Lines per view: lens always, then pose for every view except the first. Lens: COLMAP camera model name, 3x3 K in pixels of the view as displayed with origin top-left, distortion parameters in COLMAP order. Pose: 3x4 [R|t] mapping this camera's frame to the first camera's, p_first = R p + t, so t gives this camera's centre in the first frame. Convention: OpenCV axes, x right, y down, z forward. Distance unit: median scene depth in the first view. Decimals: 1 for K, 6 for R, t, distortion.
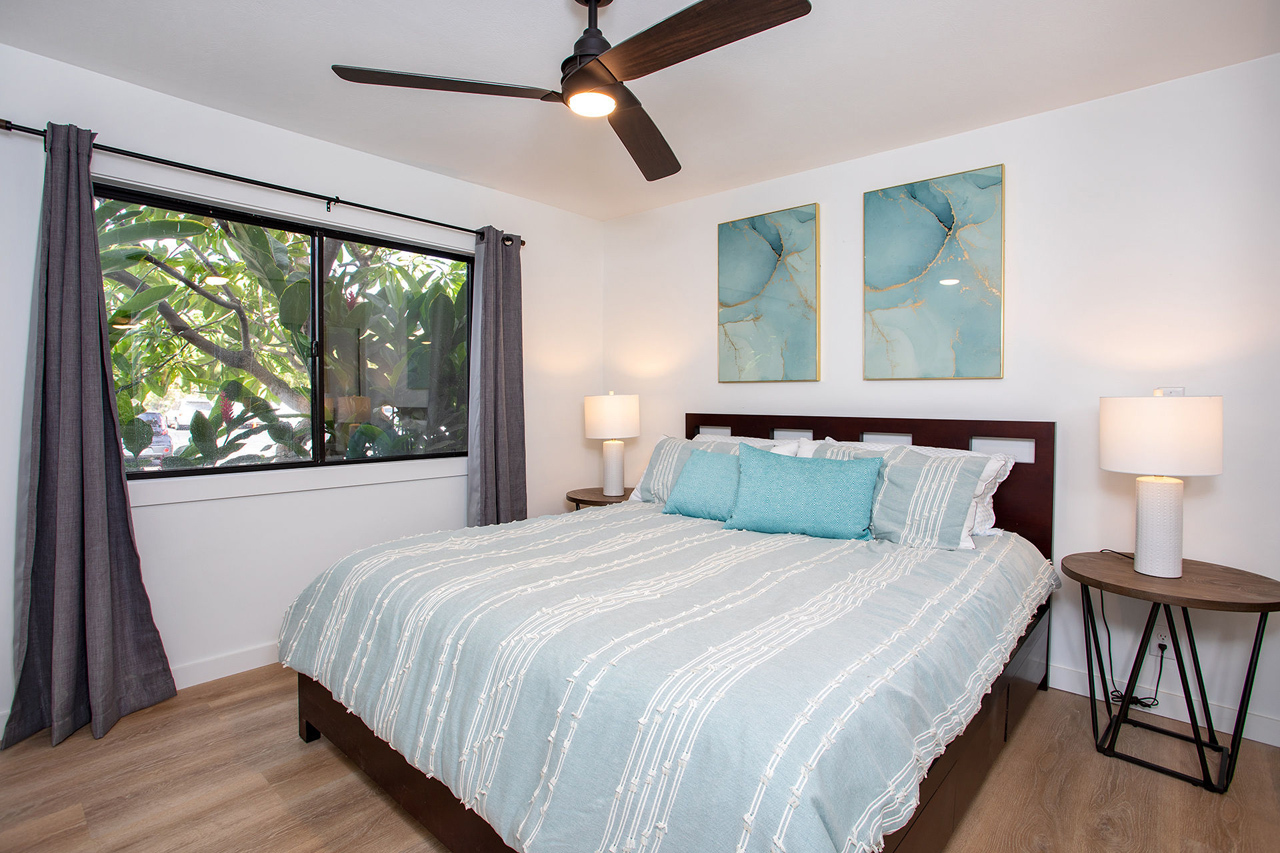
lens RADIAL K [[624.3, 0, 636.8], [0, 624.3, 408.2], [0, 0, 1]] dist [-0.033223, 0.000764]
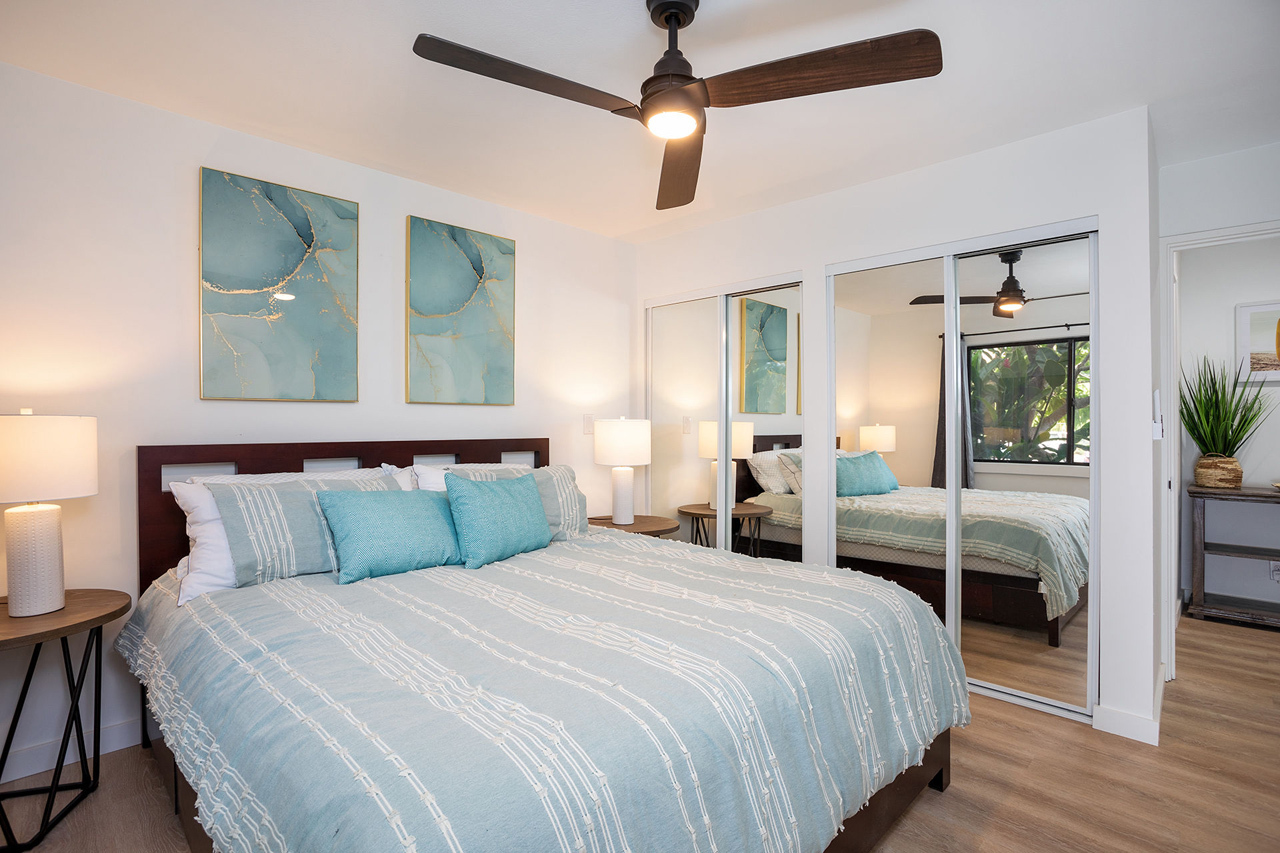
lens RADIAL K [[658.8, 0, 640.0], [0, 658.8, 426.5], [0, 0, 1]] dist [-0.030495, 0.000401]
pose [[0.041530, -0.010940, 0.999077, -0.667494], [0.015840, 0.999822, 0.010290, -0.012982], [-0.999012, 0.015398, 0.041696, 0.588609]]
